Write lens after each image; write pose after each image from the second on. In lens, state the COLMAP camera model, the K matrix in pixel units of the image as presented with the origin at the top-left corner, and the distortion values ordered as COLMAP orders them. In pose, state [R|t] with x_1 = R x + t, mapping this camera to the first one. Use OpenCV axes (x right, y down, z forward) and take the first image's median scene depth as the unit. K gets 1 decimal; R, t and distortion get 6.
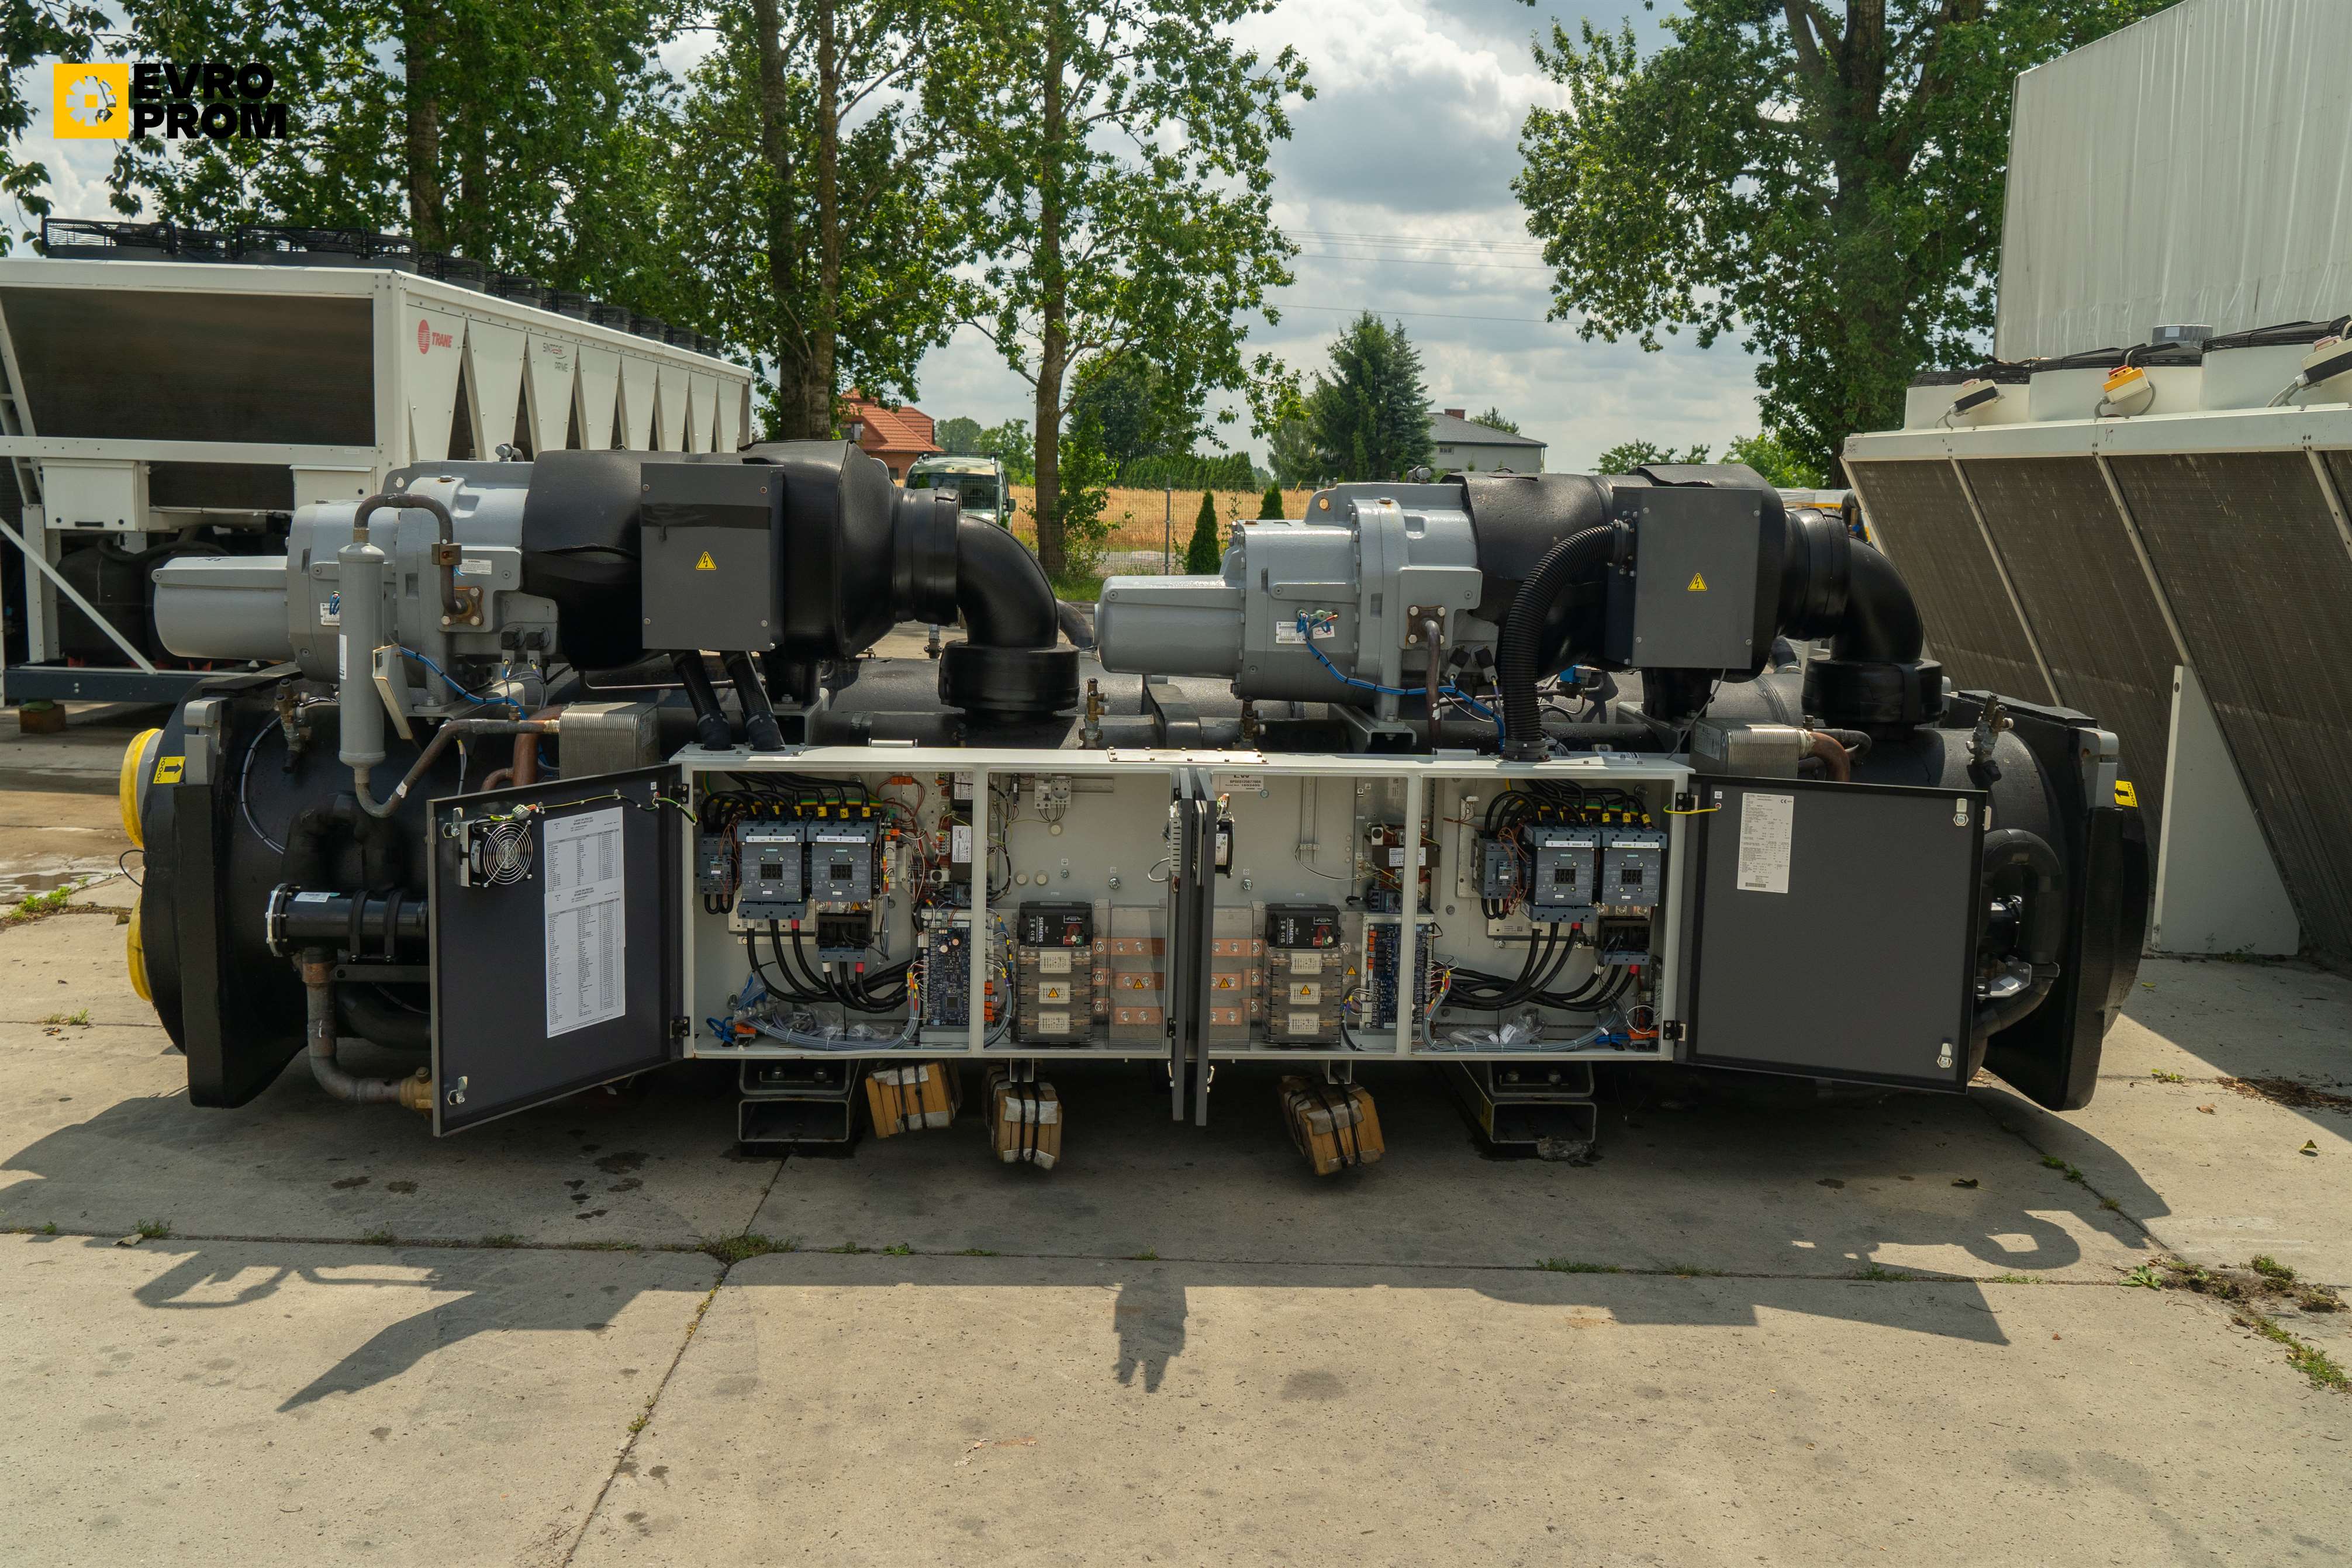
lens RADIAL K [[2255.8, 0, 1176.0], [0, 2255.8, 784.0], [0, 0, 1]] dist [0.007160, -0.005723]
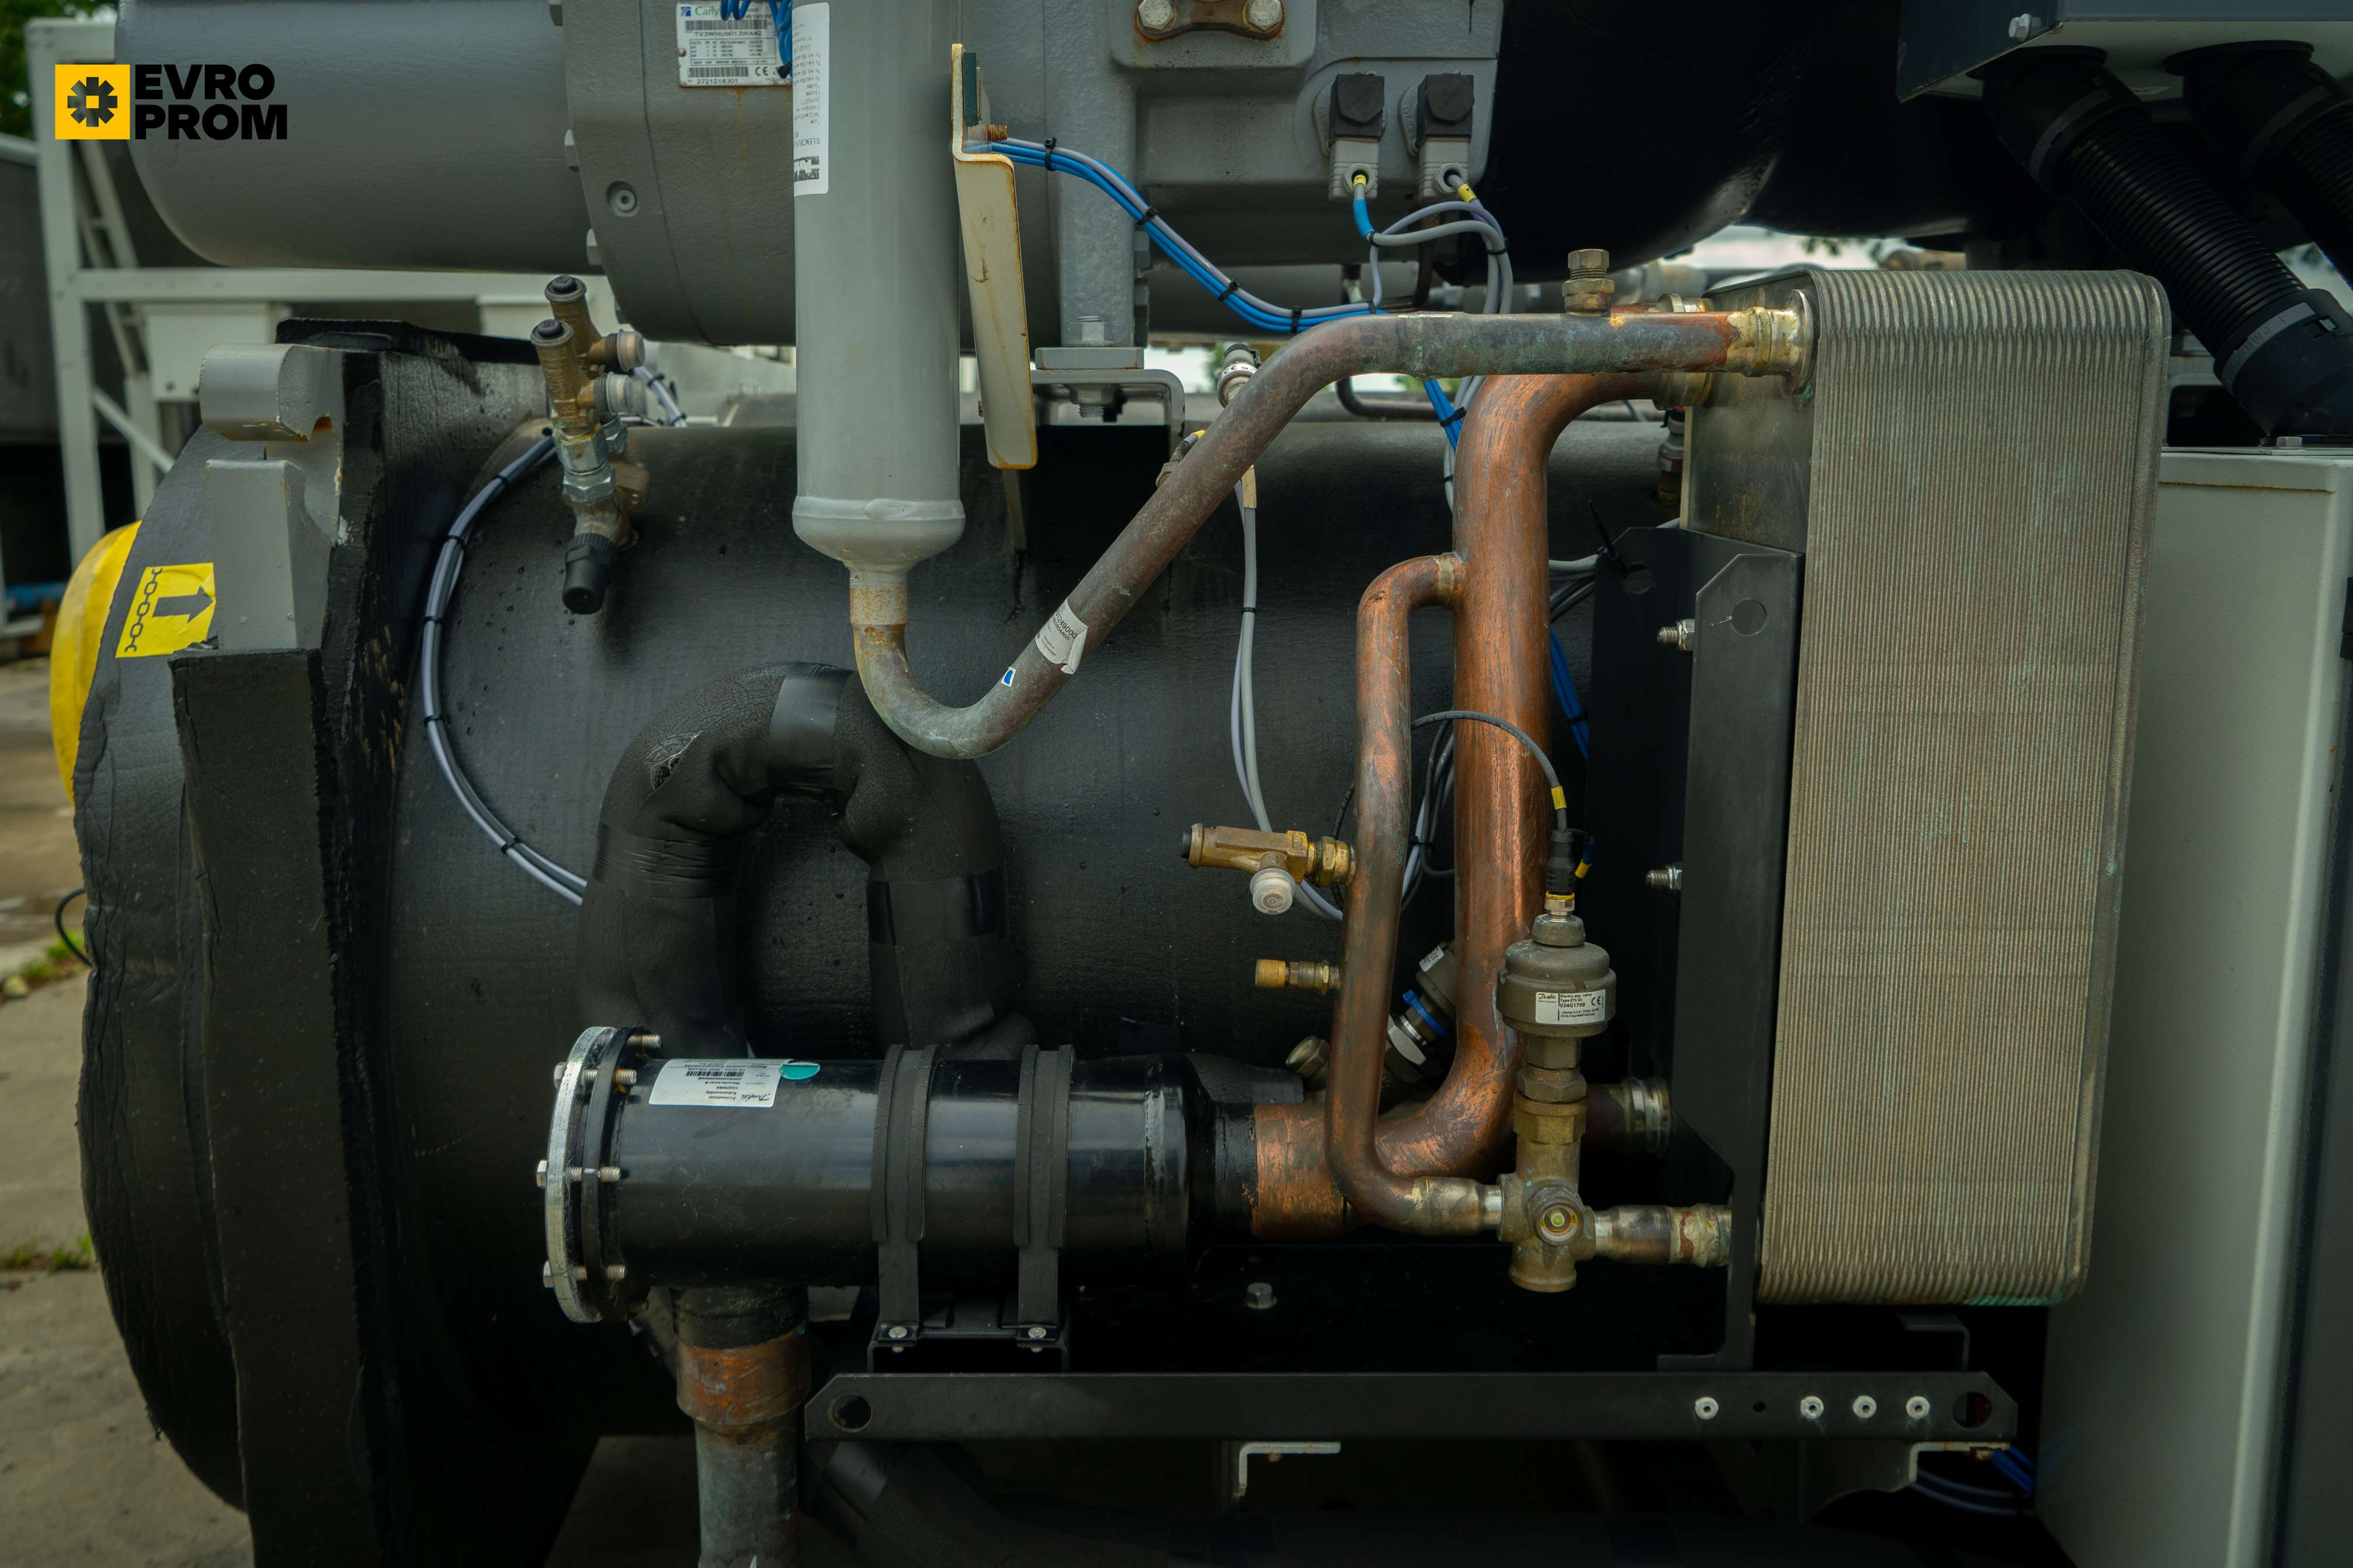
lens RADIAL K [[2072.7, 0, 1176.5], [0, 2072.7, 784.0], [0, 0, 1]] dist [-0.013929, -0.002492]
pose [[0.998810, -0.023127, -0.042938, -0.135030], [0.024164, 0.999425, 0.023800, 0.005361], [0.042363, -0.024809, 0.998794, 0.325768]]
